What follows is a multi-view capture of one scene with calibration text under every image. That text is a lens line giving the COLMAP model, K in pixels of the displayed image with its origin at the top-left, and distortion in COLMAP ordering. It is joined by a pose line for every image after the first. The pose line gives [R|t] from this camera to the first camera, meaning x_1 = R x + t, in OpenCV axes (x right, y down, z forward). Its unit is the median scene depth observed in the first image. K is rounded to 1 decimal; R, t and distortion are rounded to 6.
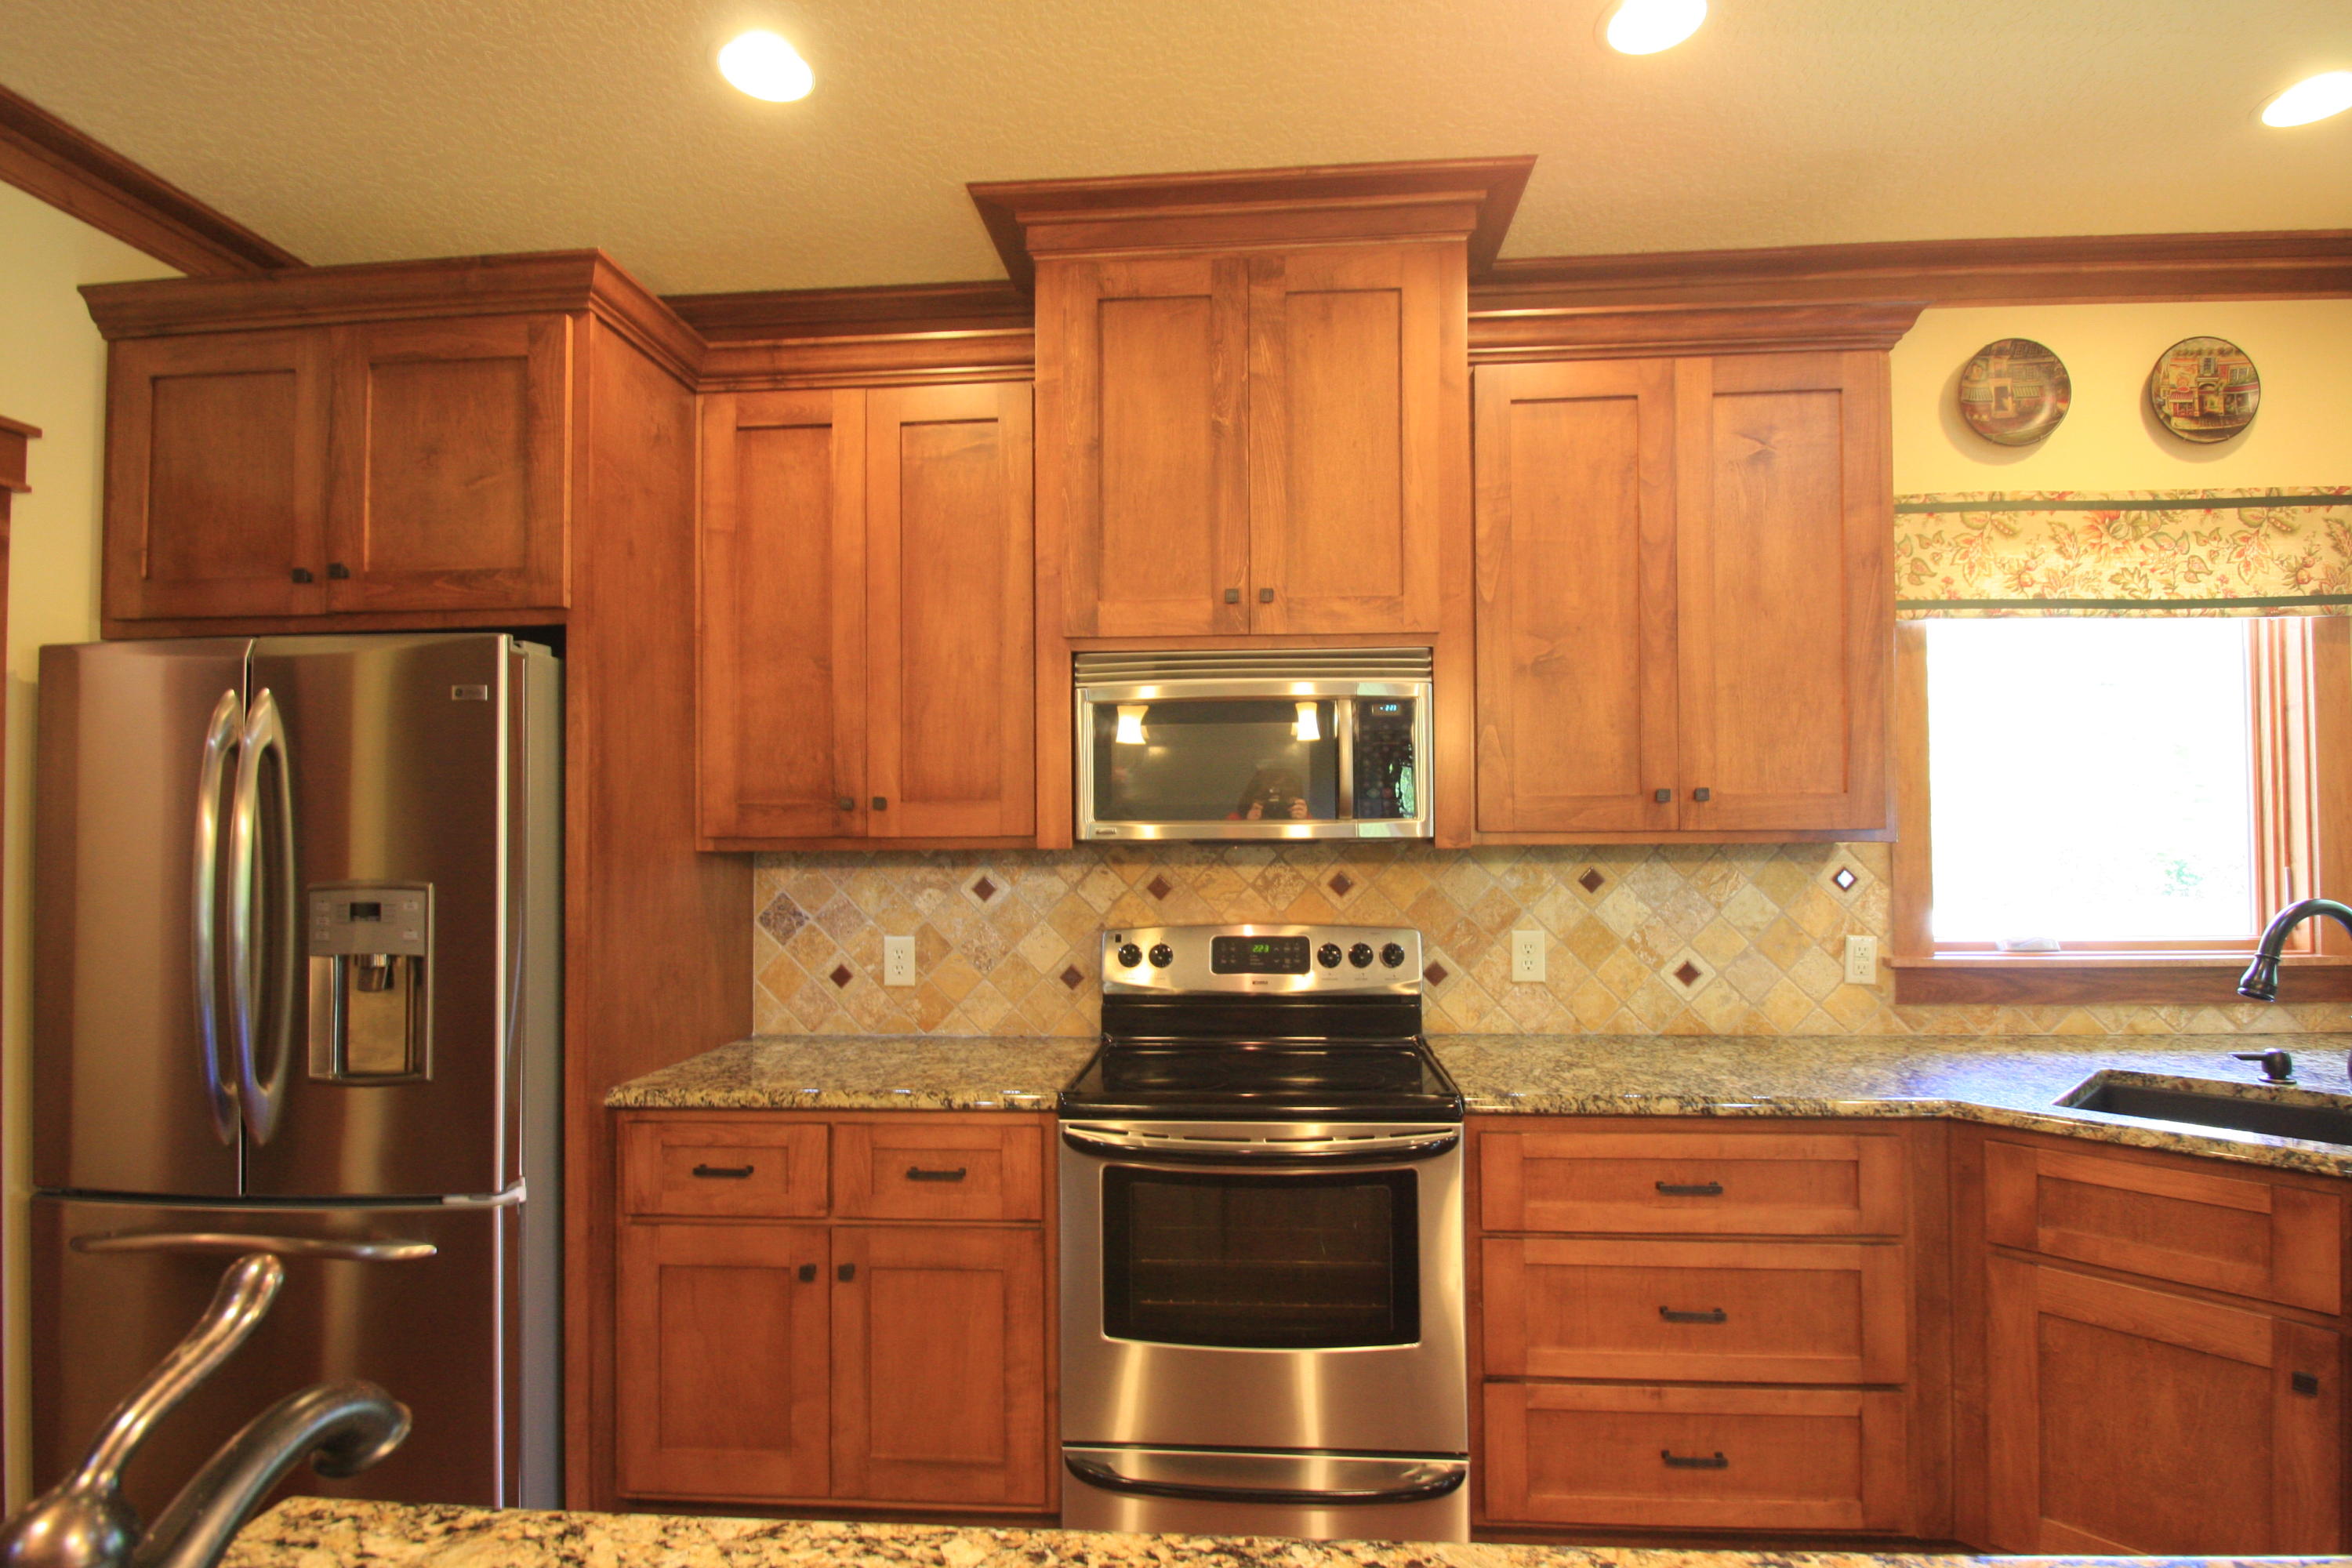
lens RADIAL K [[1103.9, 0, 1194.6], [0, 1103.9, 806.4], [0, 0, 1]] dist [-0.005451, -0.008339]
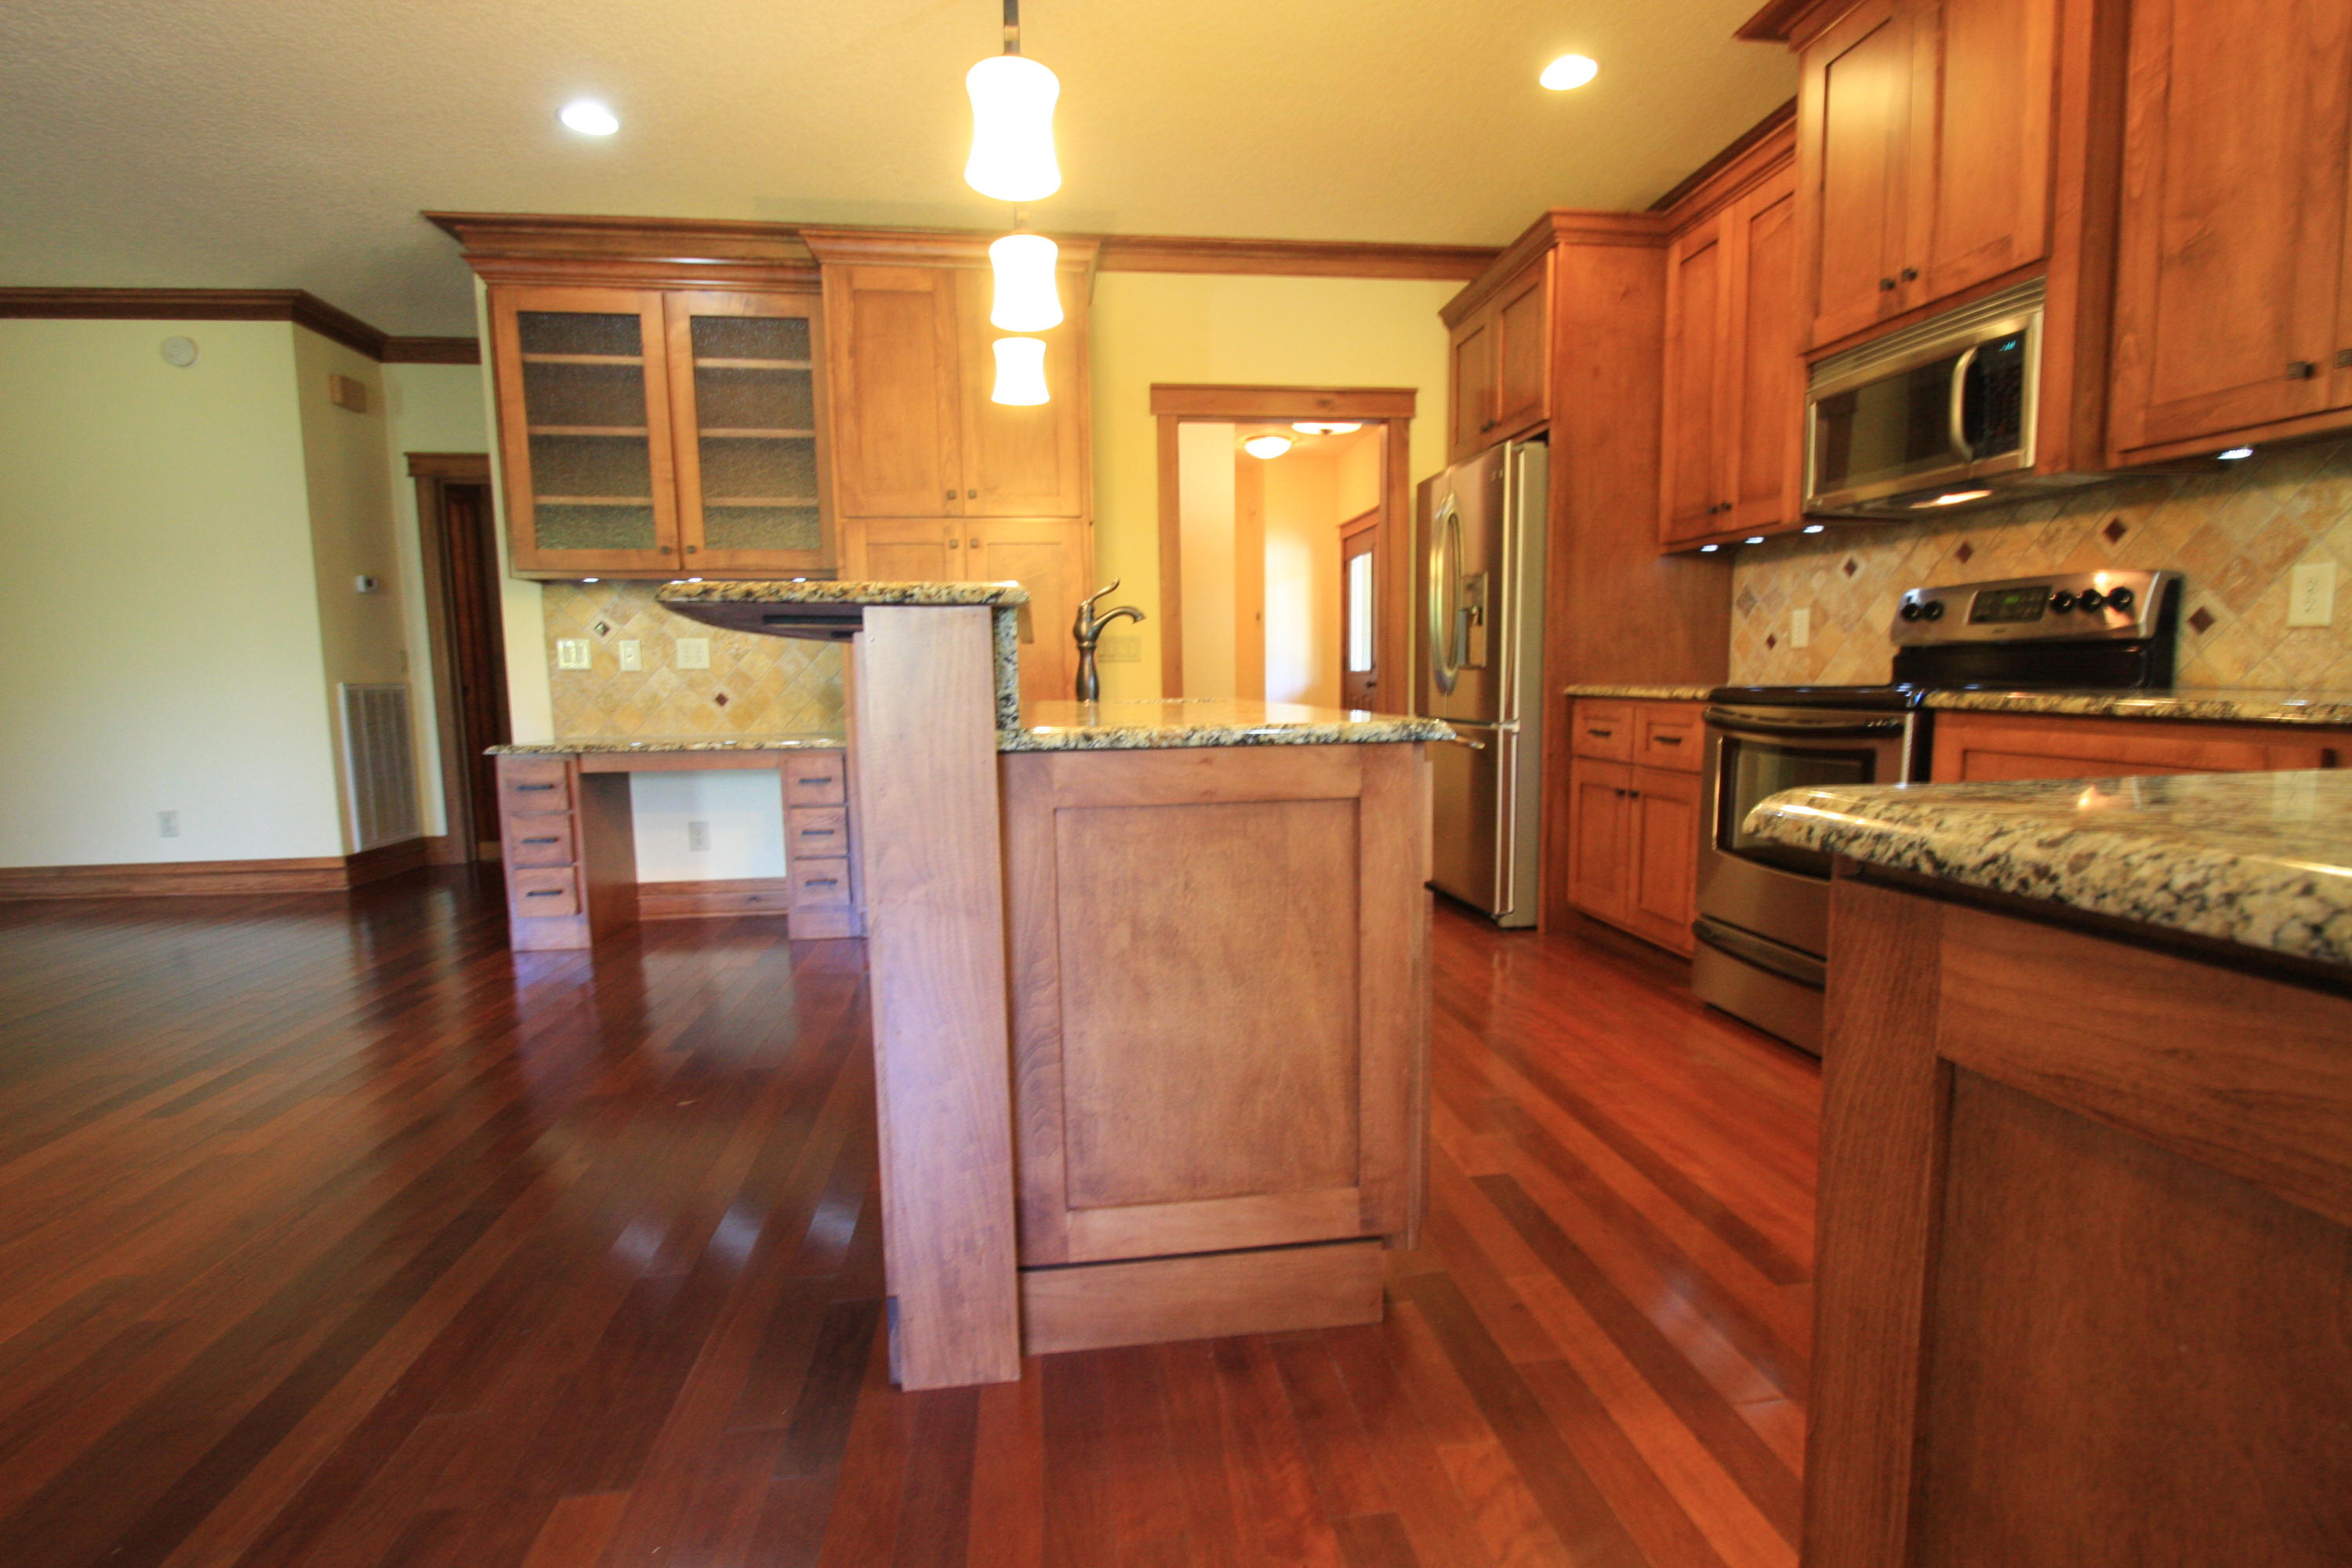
lens RADIAL K [[1103.9, 0, 1177.9], [0, 1103.9, 796.5], [0, 0, 1]] dist [-0.005451, -0.008339]
pose [[0.199093, 0.119386, -0.972681, 0.997197], [0.040749, 0.990685, 0.129936, 0.153485], [0.979133, -0.065505, 0.192374, -0.000860]]
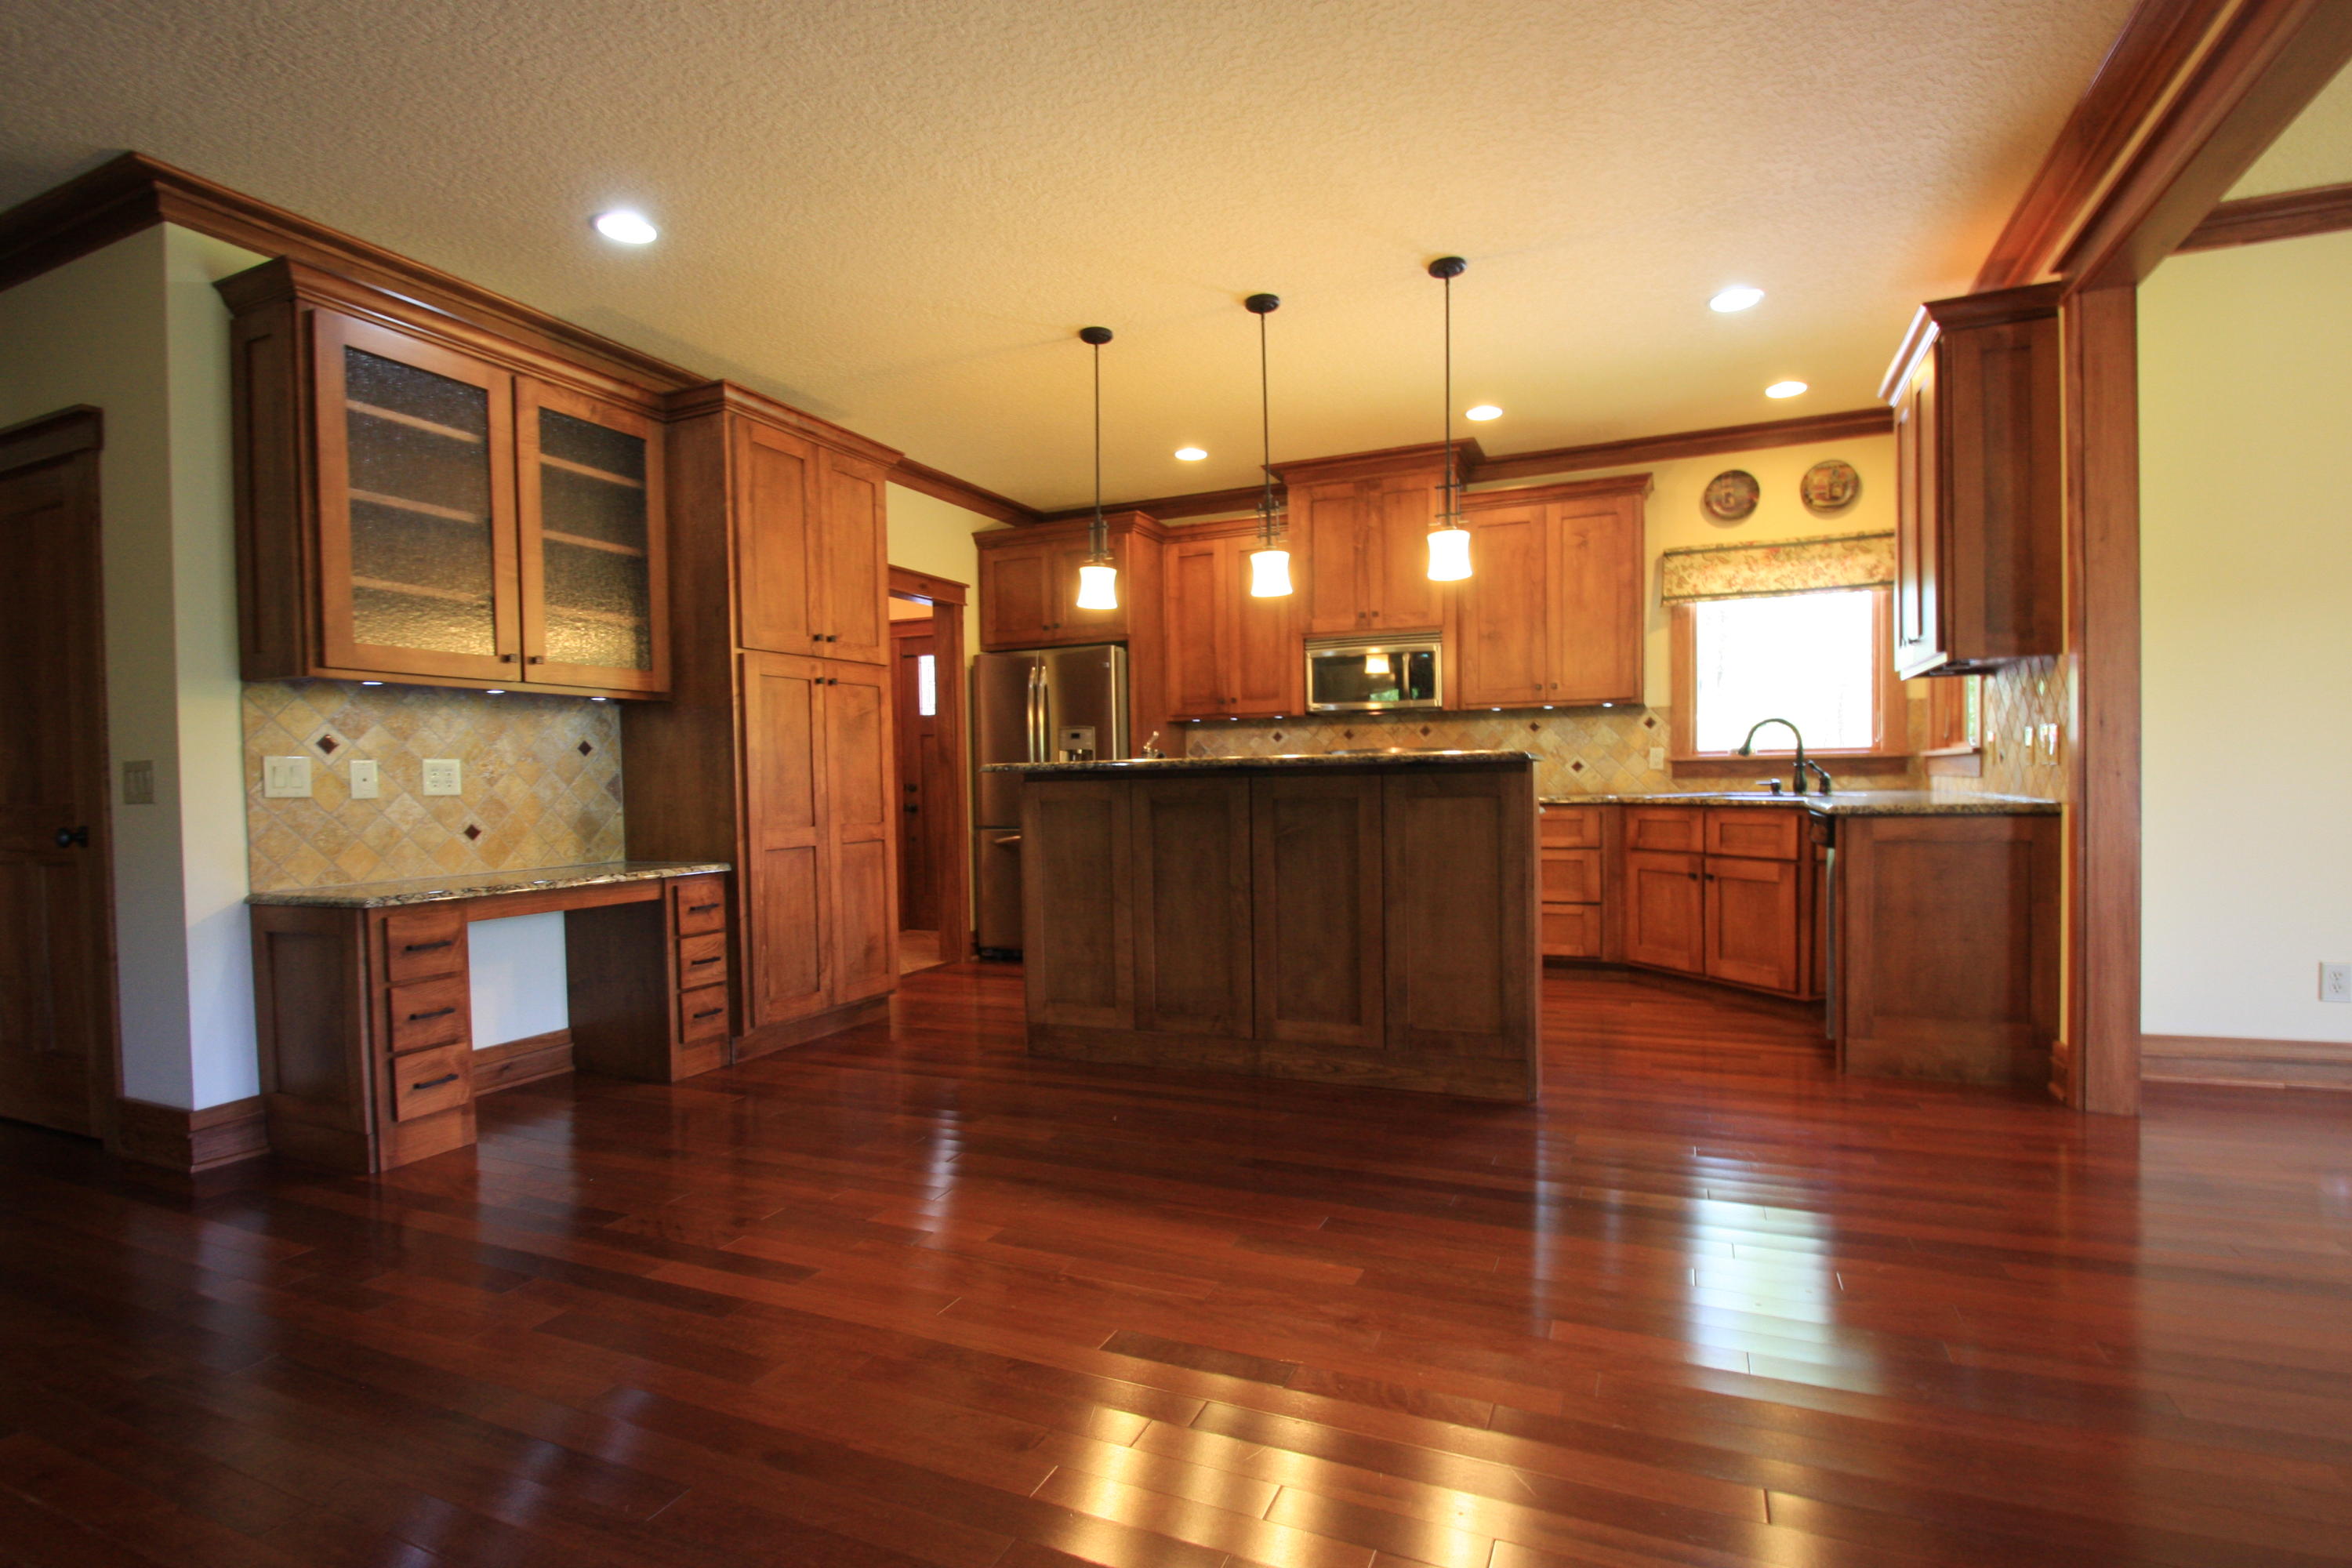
lens RADIAL K [[1103.9, 0, 1164.0], [0, 1103.9, 787.7], [0, 0, 1]] dist [-0.005451, -0.008339]
pose [[0.933533, -0.001118, -0.358489, 0.484729], [0.016609, 0.999056, 0.040135, 0.094152], [0.358106, -0.043421, 0.932671, -1.466708]]
